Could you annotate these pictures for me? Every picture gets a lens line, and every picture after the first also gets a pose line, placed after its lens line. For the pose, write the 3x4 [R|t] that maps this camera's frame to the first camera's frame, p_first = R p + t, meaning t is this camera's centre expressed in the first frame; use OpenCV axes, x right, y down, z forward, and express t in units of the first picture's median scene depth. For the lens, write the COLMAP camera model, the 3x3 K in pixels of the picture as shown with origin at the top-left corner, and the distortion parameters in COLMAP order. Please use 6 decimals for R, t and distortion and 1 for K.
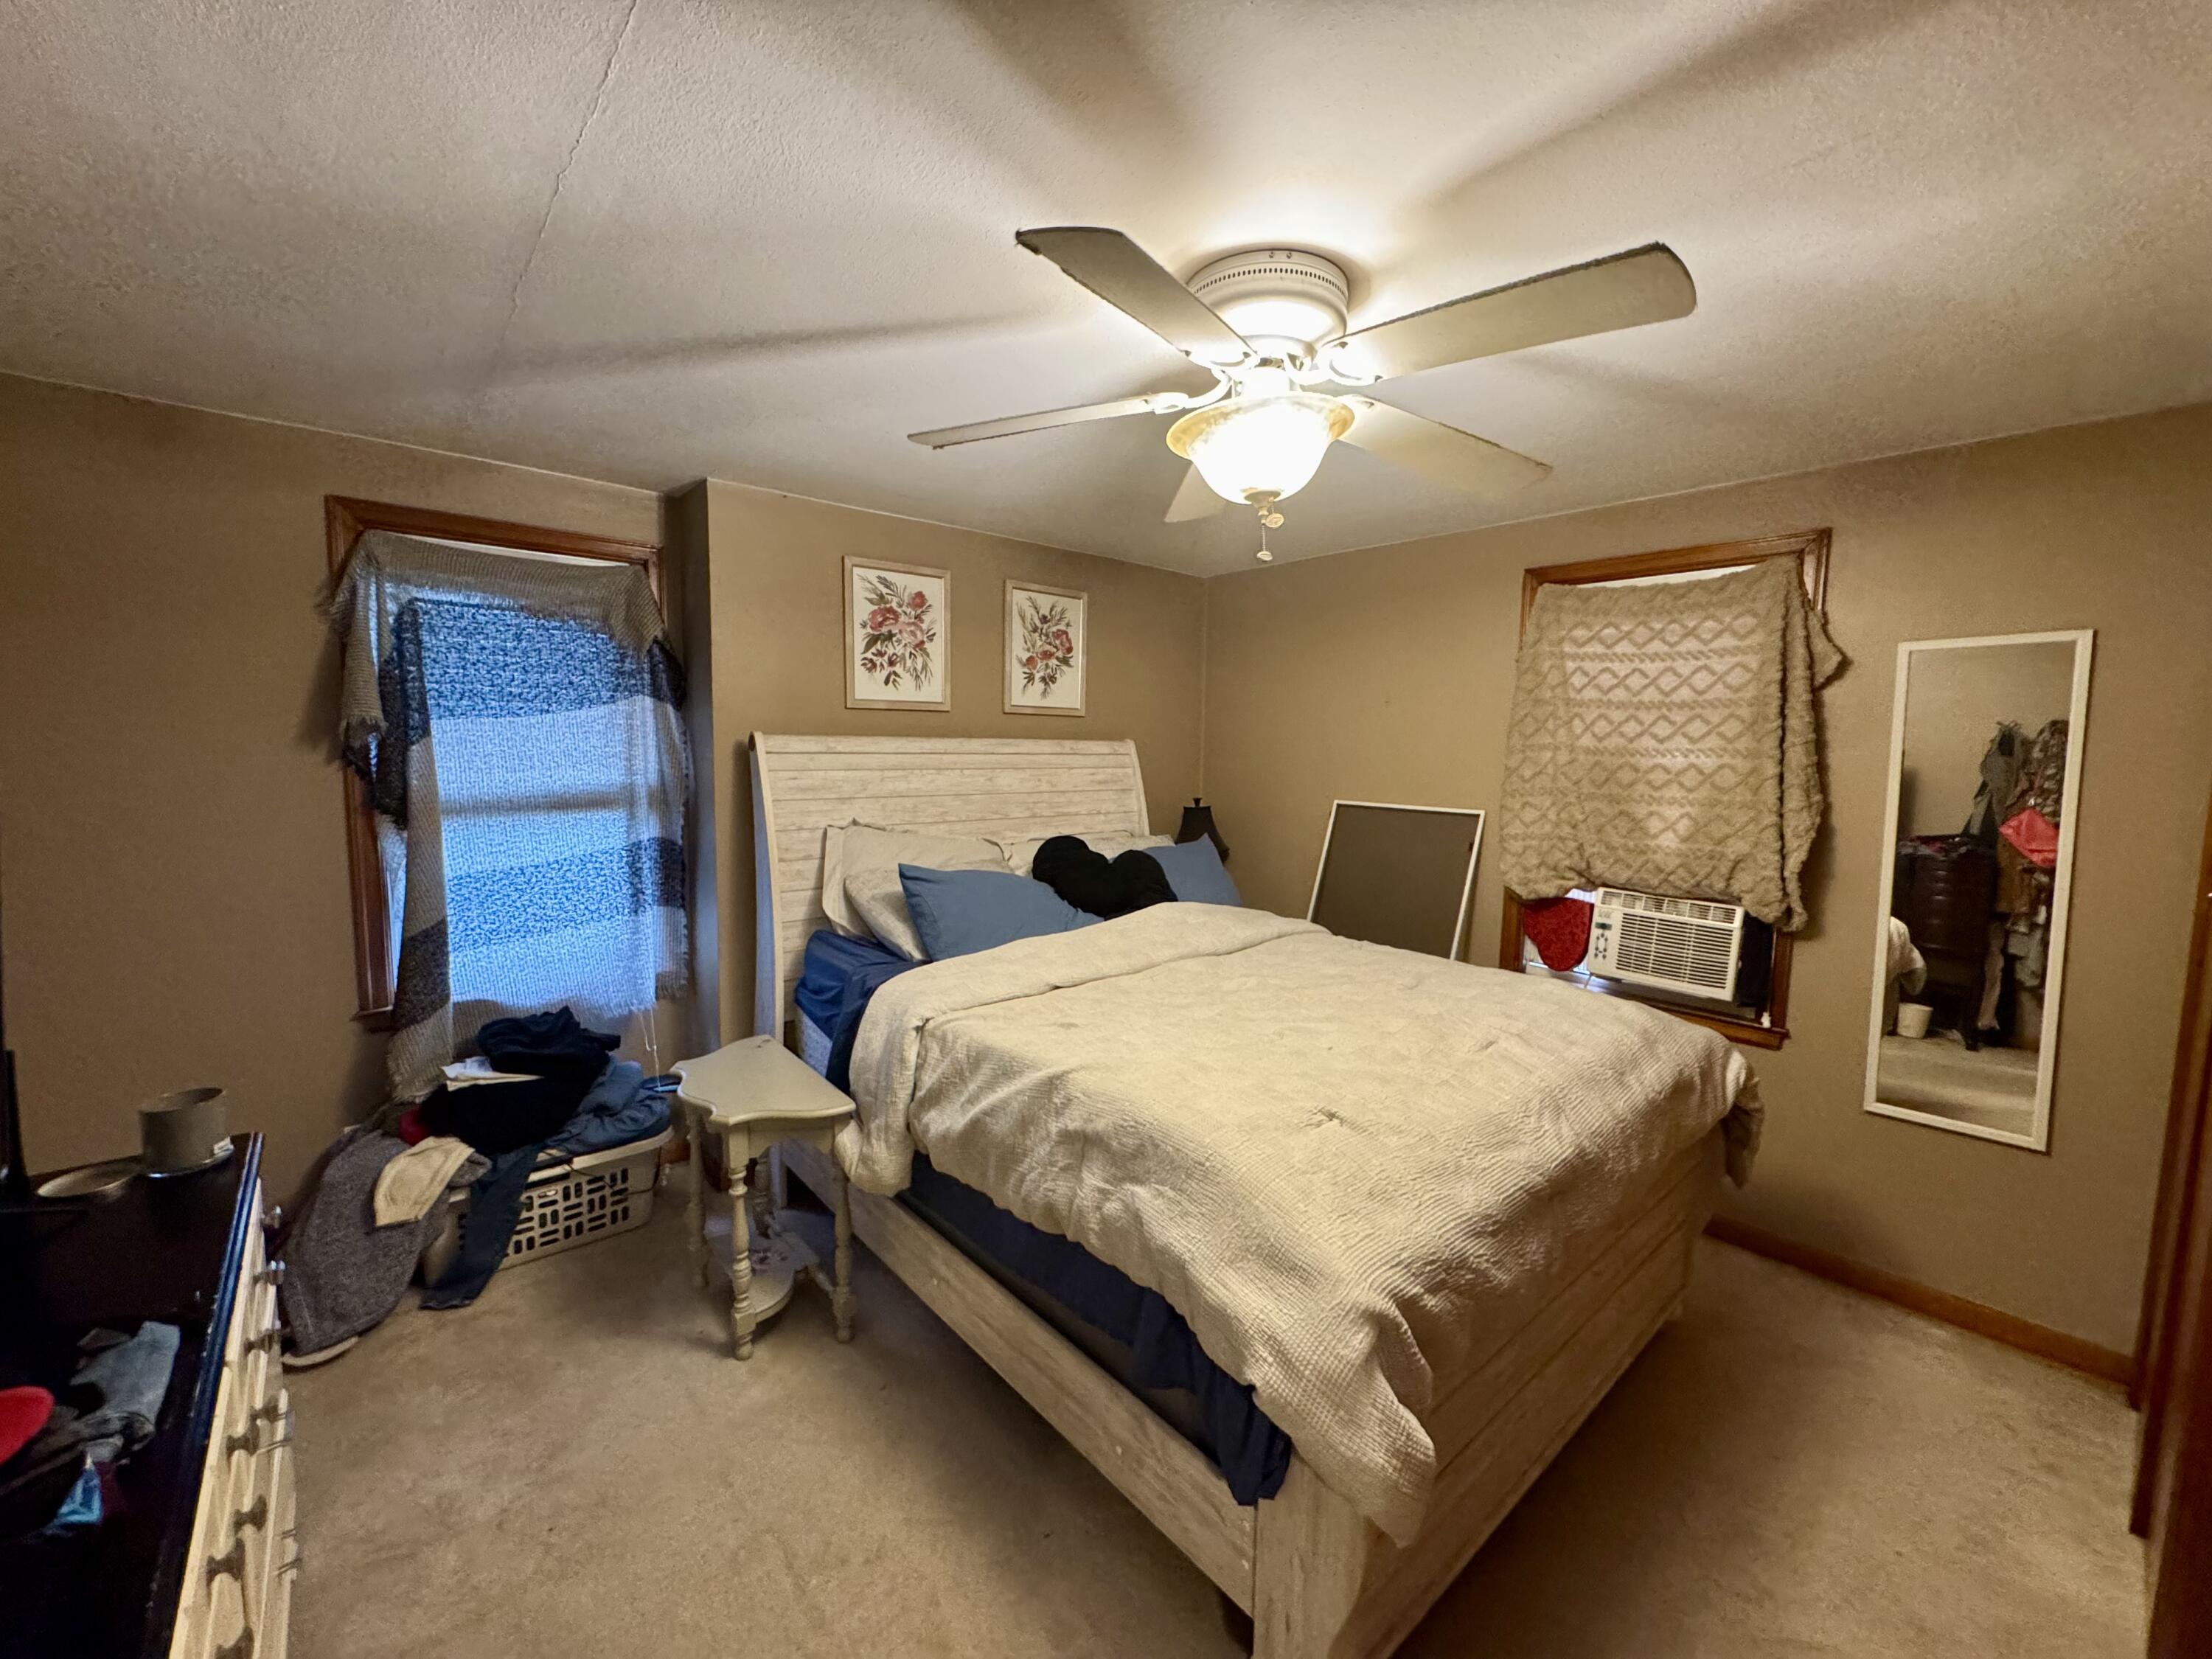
lens RADIAL K [[883.7, 0, 1106.8], [0, 883.7, 831.8], [0, 0, 1]] dist [-0.001015, -0.000208]
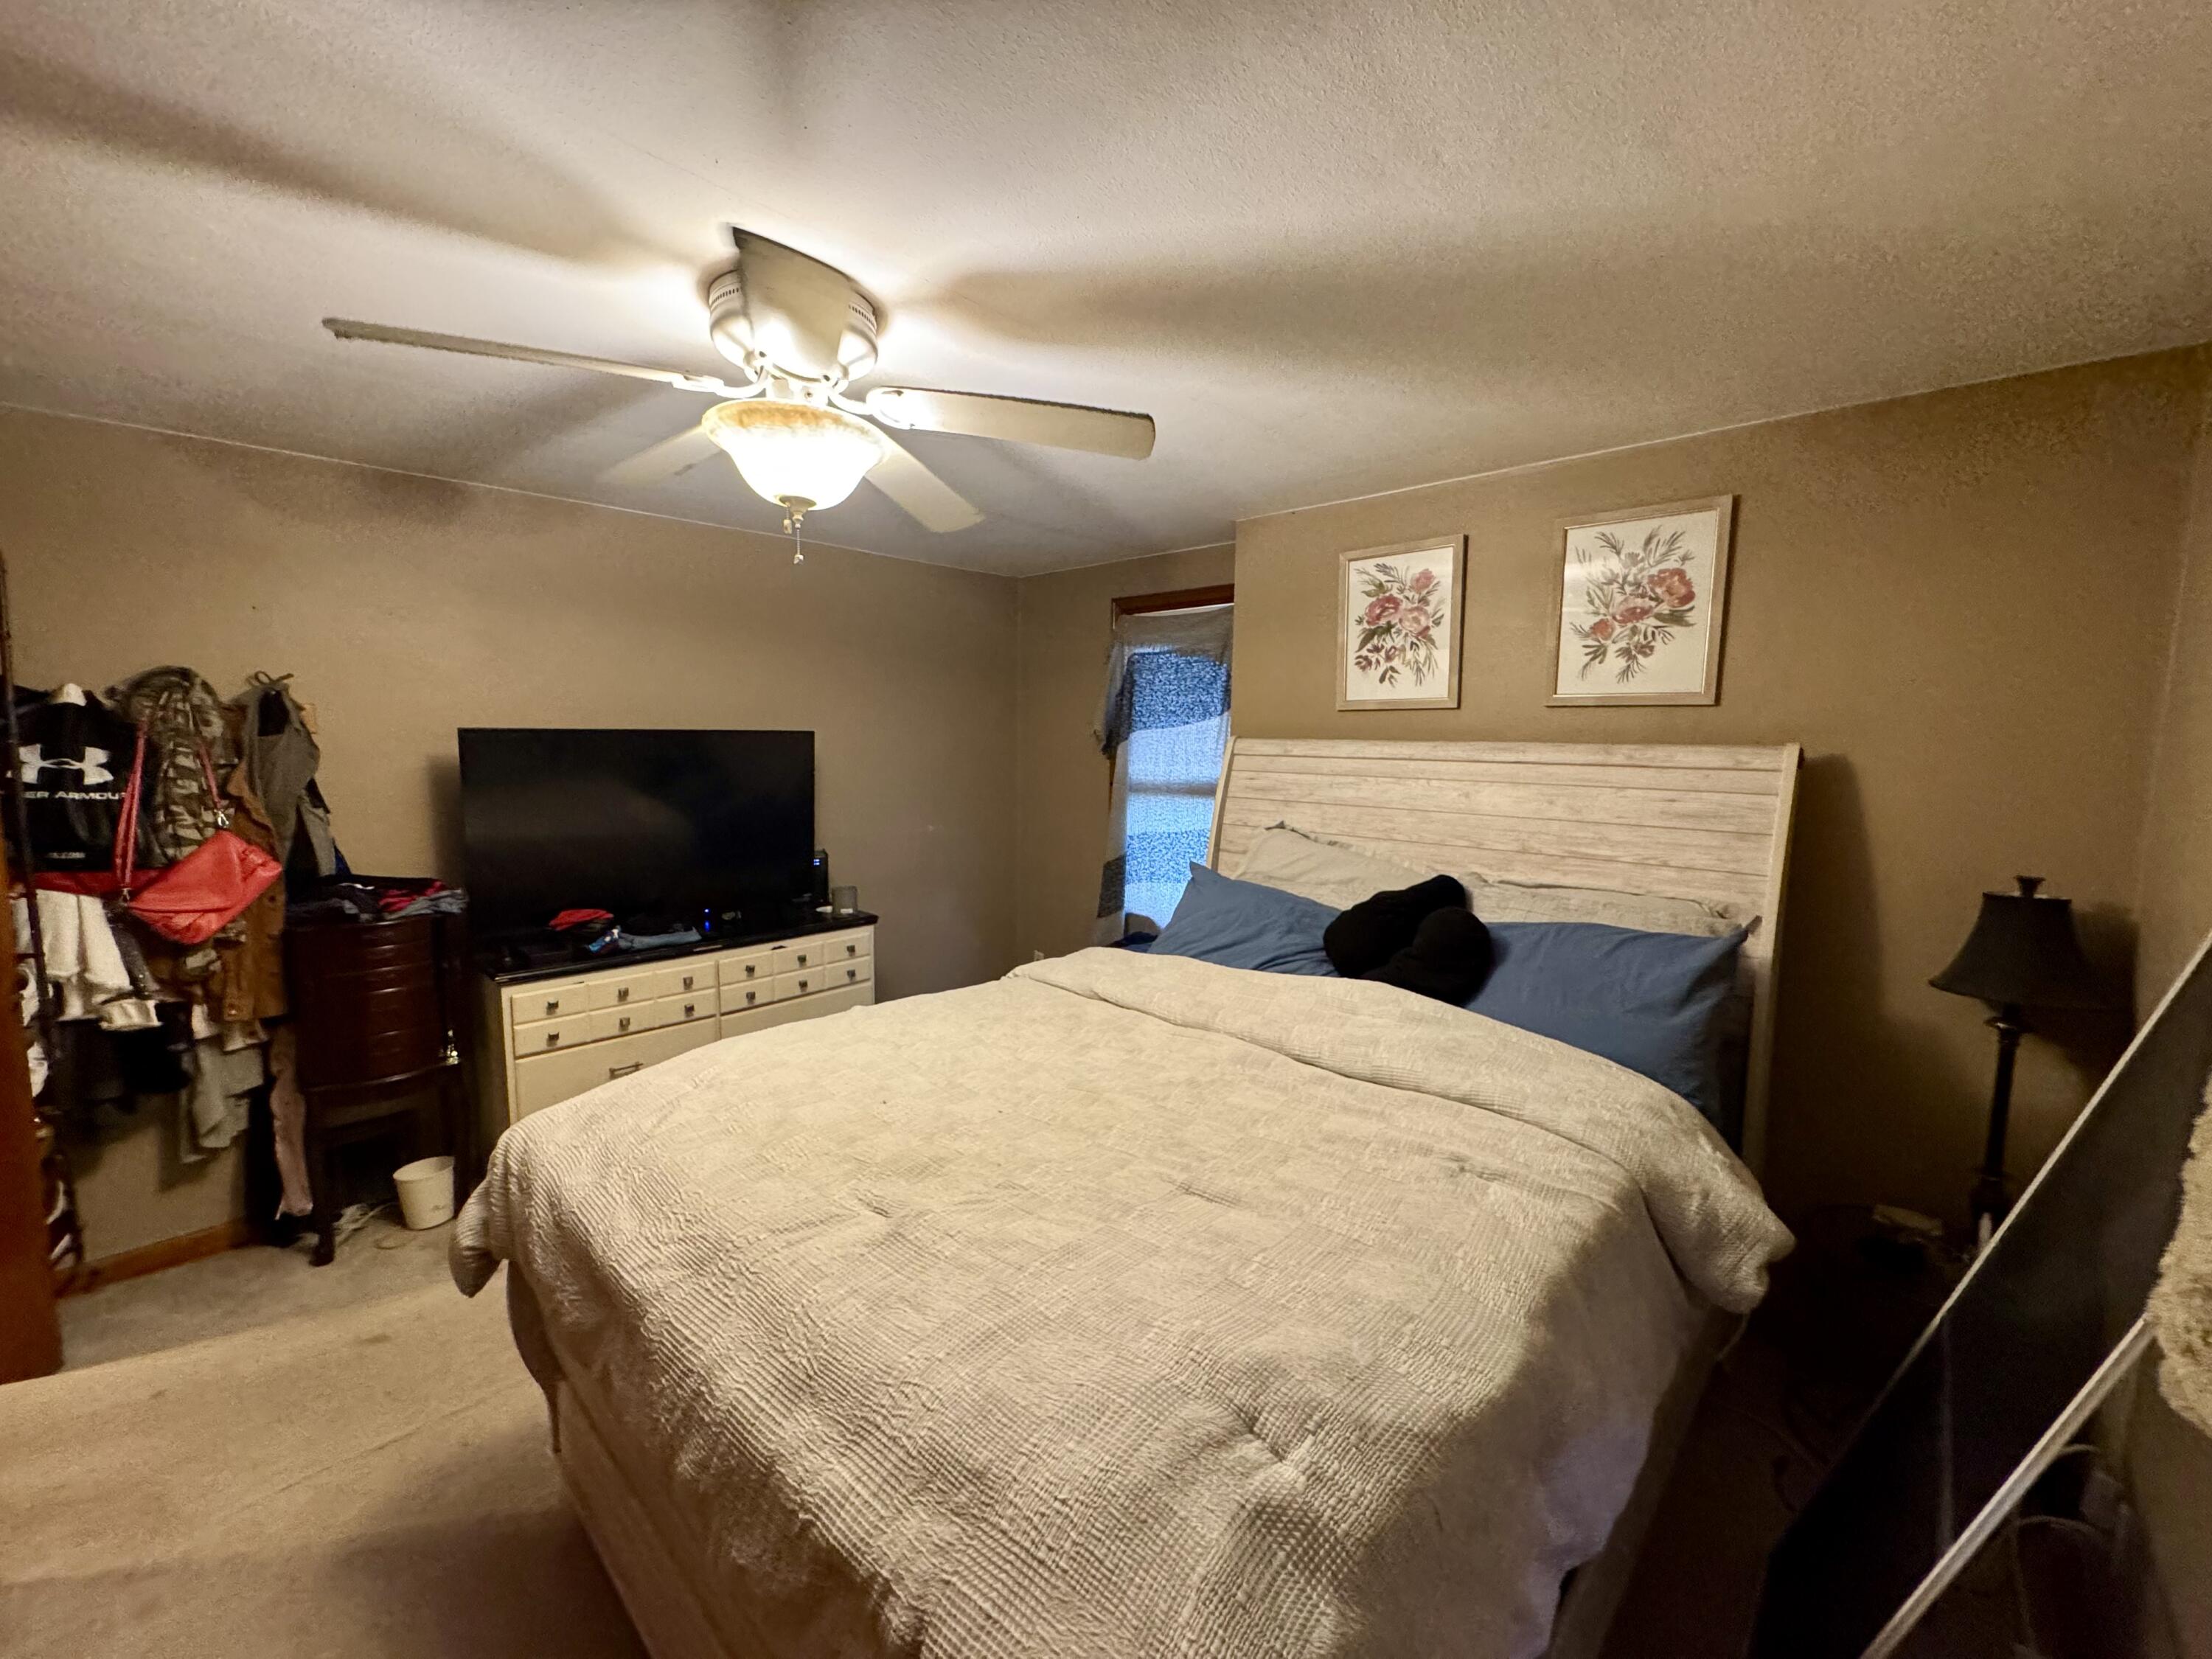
lens RADIAL K [[883.7, 0, 1106.8], [0, 883.7, 831.8], [0, 0, 1]] dist [-0.001015, -0.000208]
pose [[0.093317, 0.096873, -0.990913, 0.633778], [-0.109008, 0.990266, 0.086544, -0.062691], [0.989651, 0.099942, 0.102968, 0.642381]]
